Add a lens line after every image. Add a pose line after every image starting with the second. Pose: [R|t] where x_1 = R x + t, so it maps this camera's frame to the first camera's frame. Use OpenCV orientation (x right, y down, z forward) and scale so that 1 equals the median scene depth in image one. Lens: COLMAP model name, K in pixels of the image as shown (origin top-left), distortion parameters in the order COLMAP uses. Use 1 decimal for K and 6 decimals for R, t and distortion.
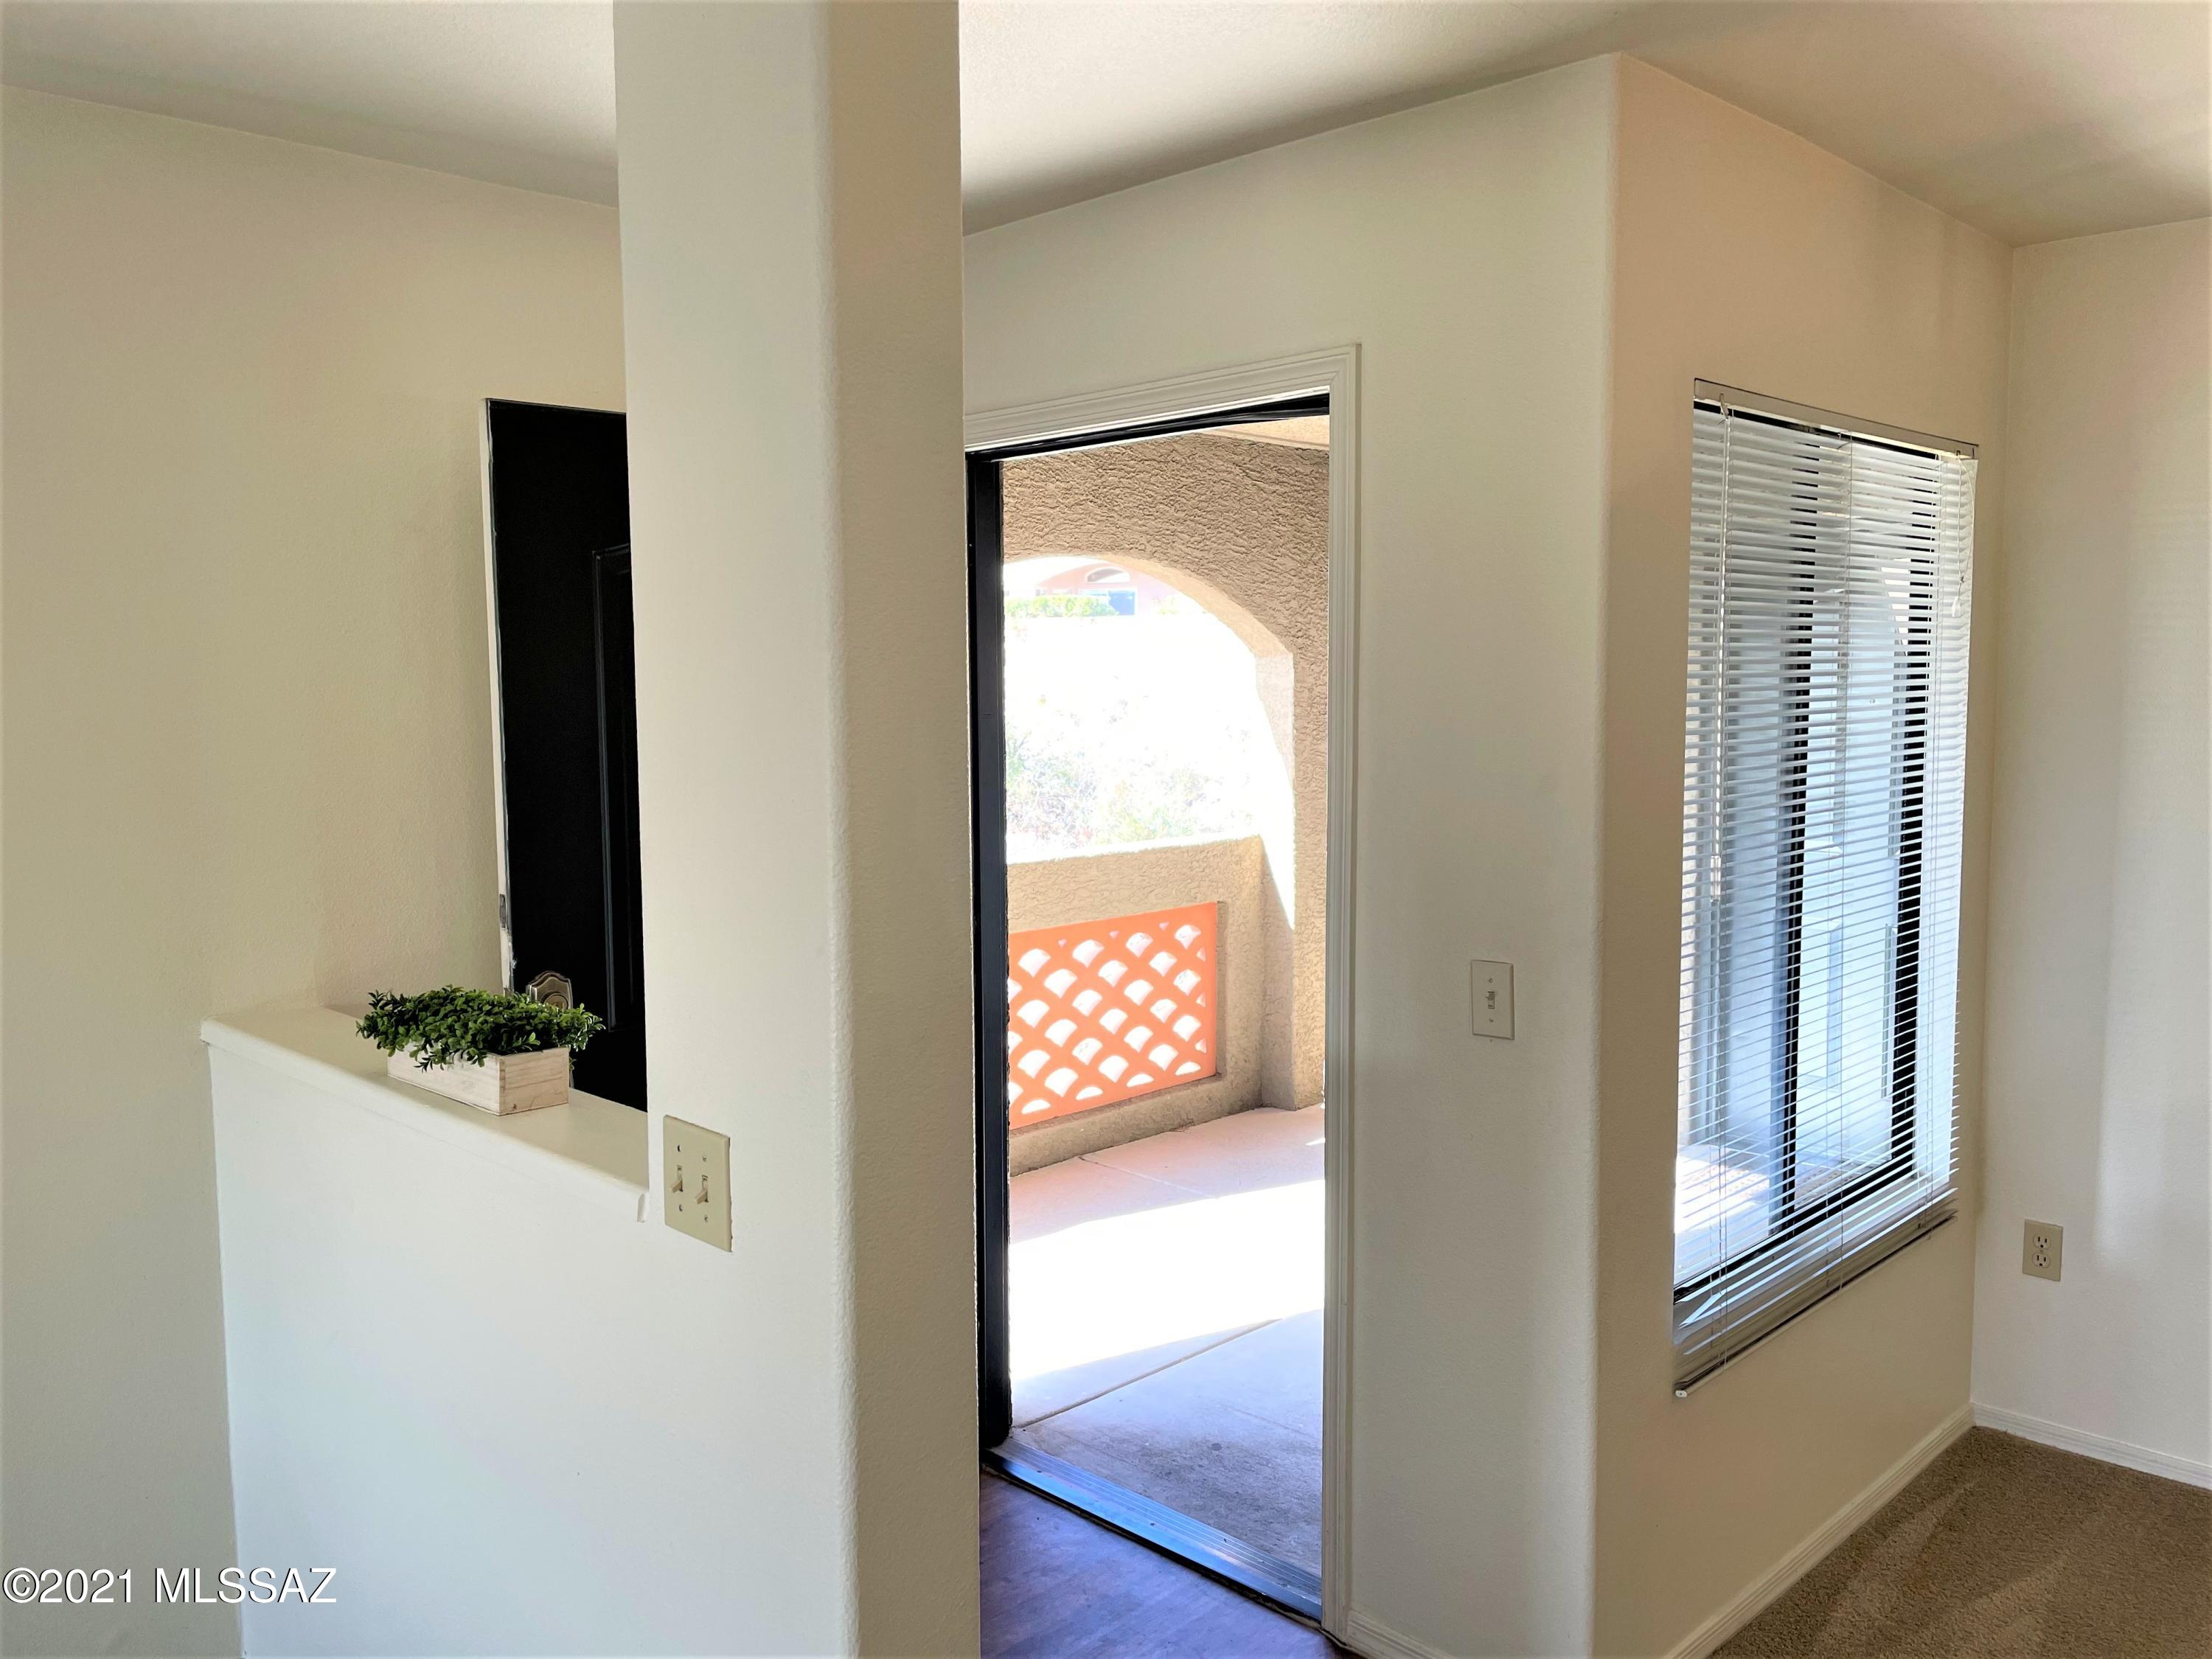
lens RADIAL K [[1675.4, 0, 1106.4], [0, 1675.4, 825.0], [0, 0, 1]] dist [0.084028, -0.110126]
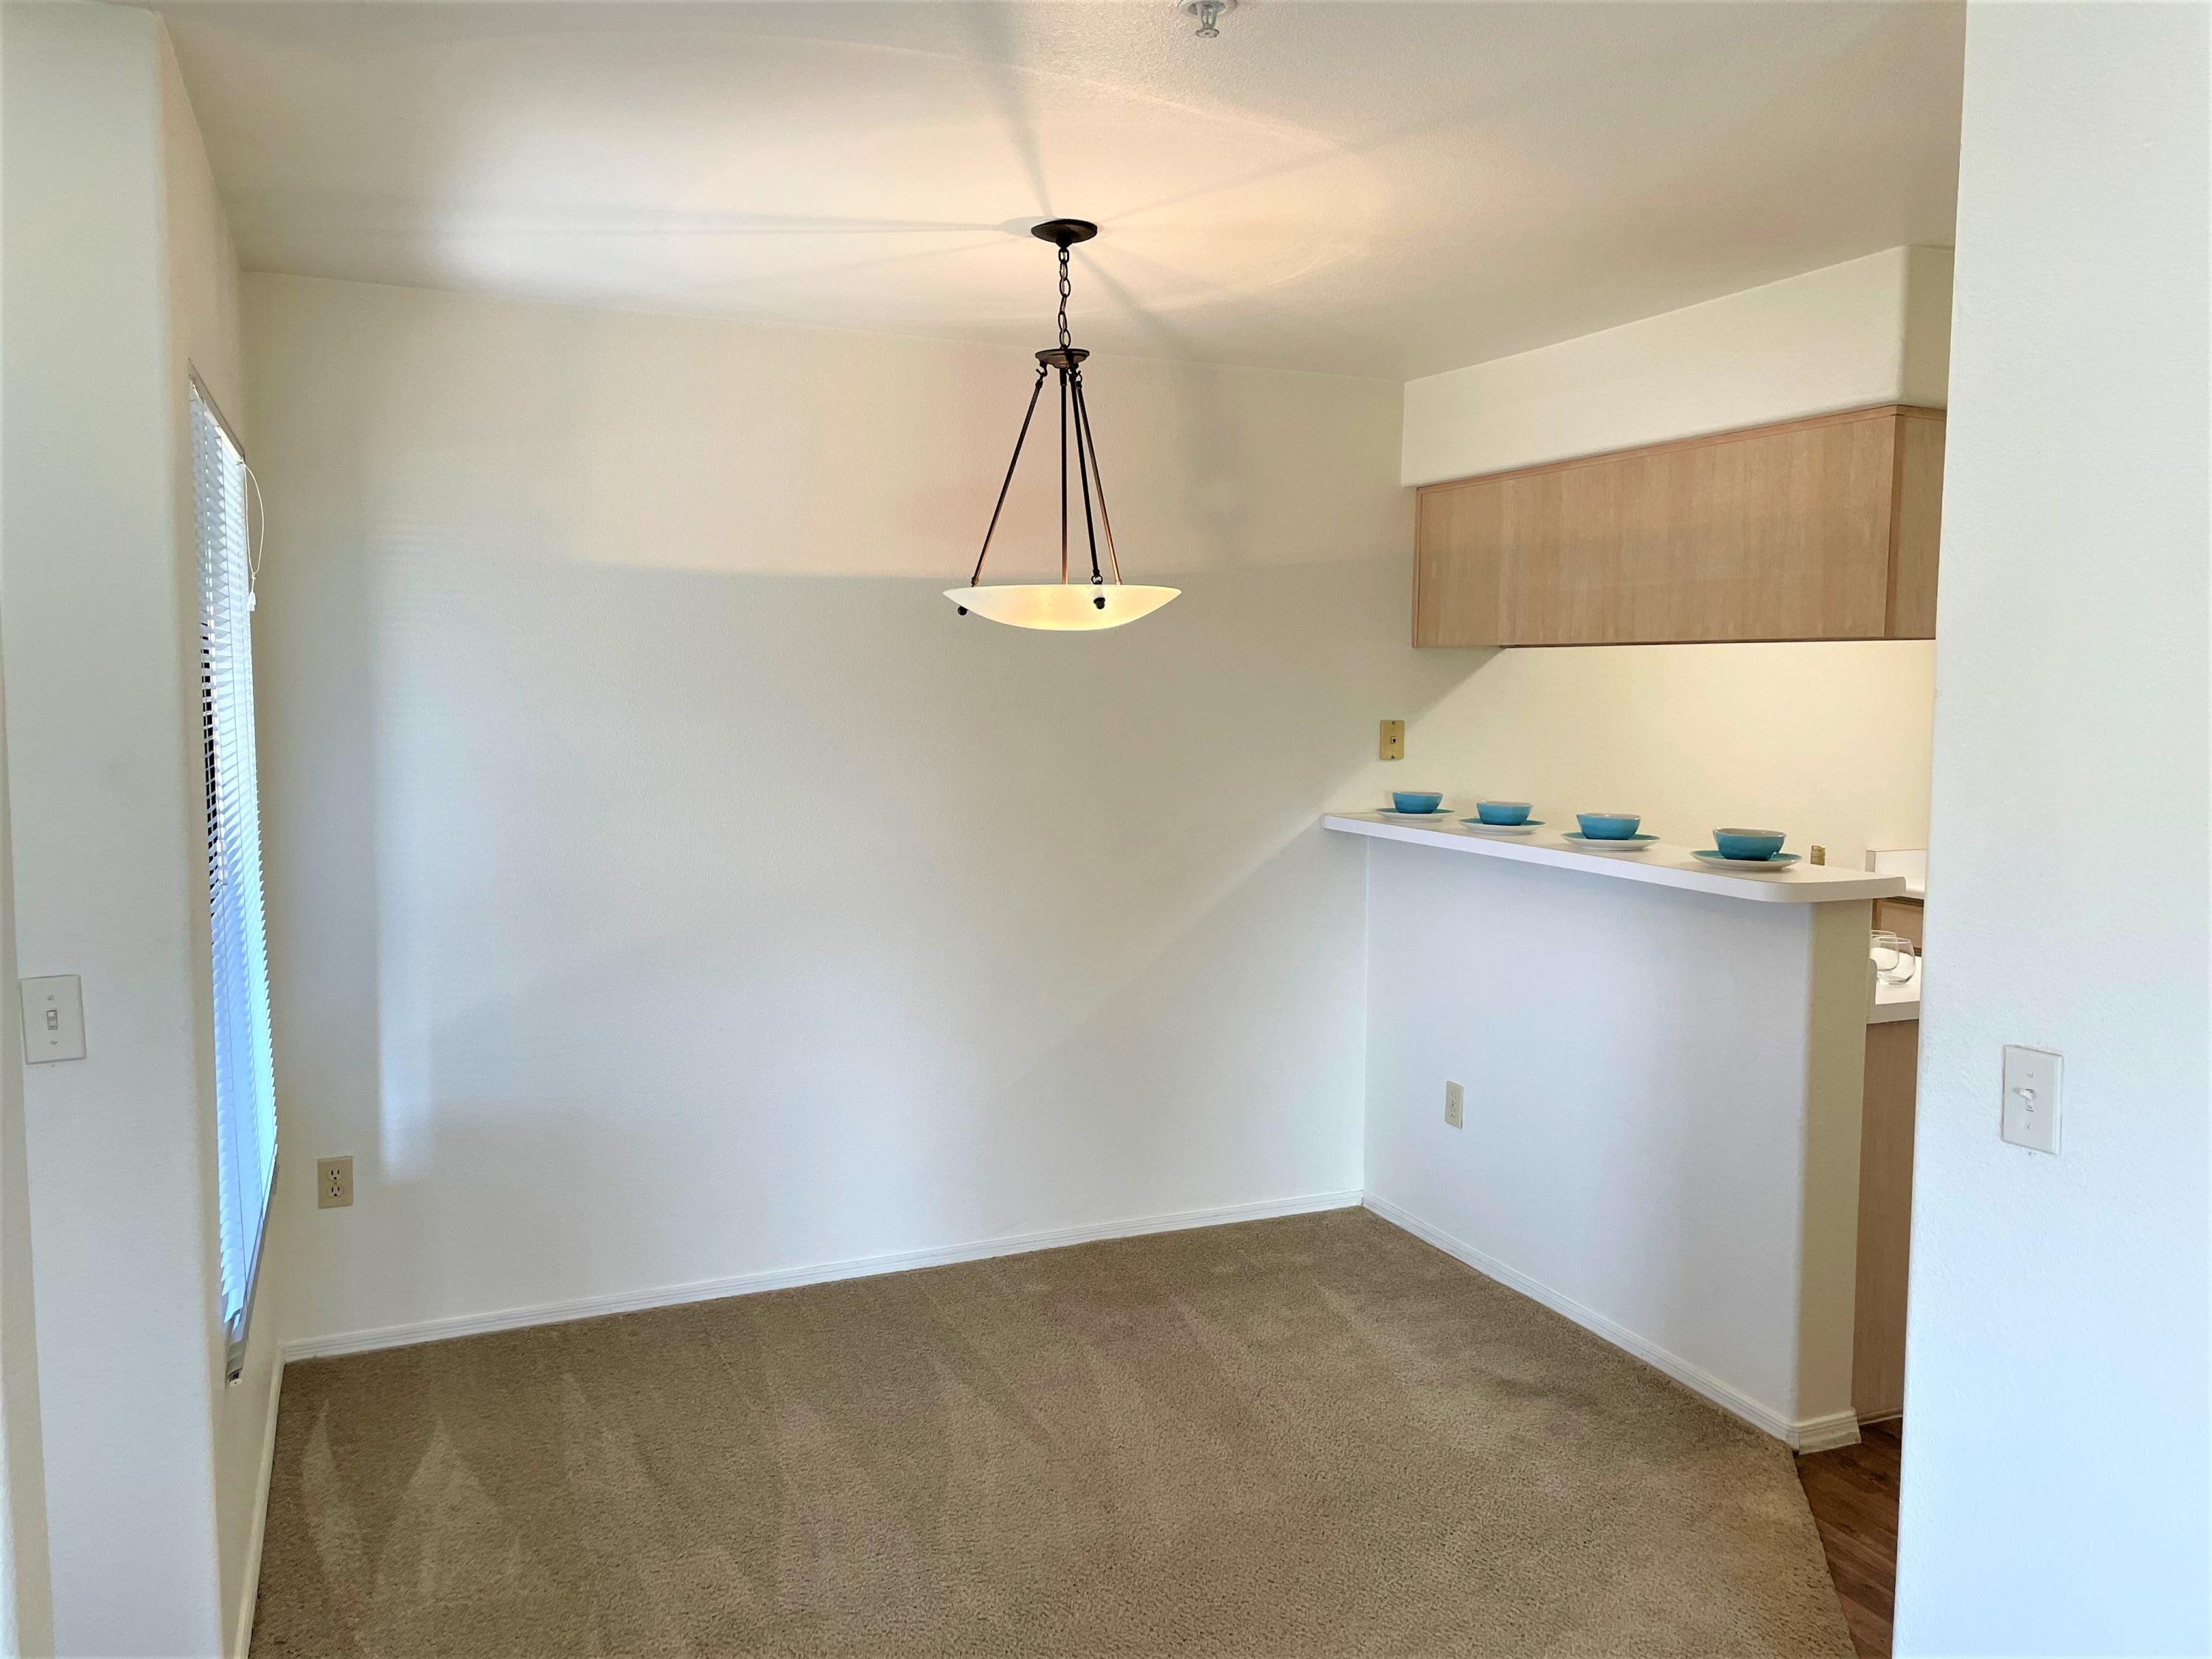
lens RADIAL K [[1675.4, 0, 1102.5], [0, 1675.4, 823.5], [0, 0, 1]] dist [0.084028, -0.110126]
pose [[0.355307, -0.068602, 0.932229, -0.323336], [0.072241, 0.996336, 0.045786, -0.000191], [-0.931954, 0.051077, 0.358961, 0.127401]]
